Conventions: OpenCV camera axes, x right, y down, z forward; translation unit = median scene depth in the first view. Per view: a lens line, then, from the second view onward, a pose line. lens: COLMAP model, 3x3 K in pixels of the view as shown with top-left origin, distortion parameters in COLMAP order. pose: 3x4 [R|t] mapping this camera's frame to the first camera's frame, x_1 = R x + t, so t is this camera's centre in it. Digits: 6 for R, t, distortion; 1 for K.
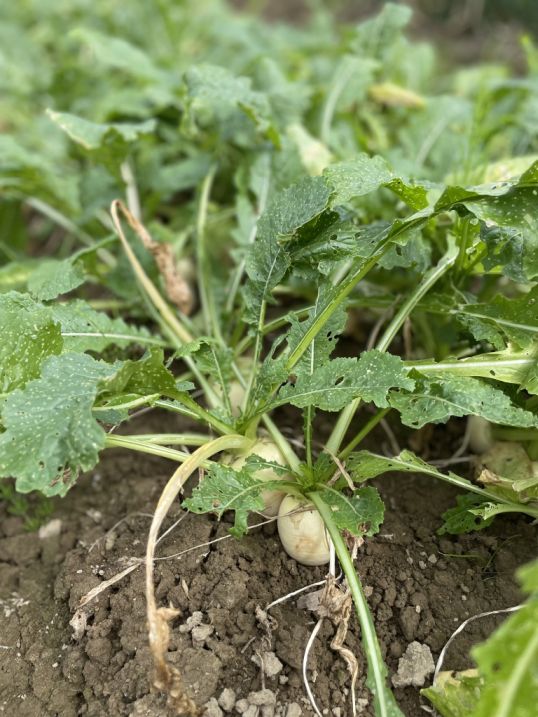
lens RADIAL K [[544.1, 0, 266.6], [0, 544.1, 357.0], [0, 0, 1]] dist [0.040913, -0.007122]
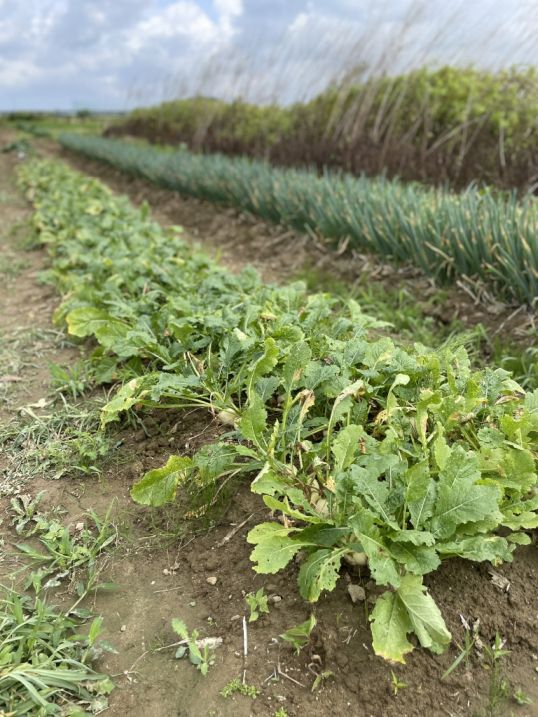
lens RADIAL K [[544.1, 0, 268.9], [0, 544.1, 358.6], [0, 0, 1]] dist [0.040913, -0.007122]
pose [[0.996821, -0.056146, 0.056533, 0.054349], [0.069487, 0.959780, -0.272019, 0.671143], [-0.038987, 0.275082, 0.960630, -2.144089]]
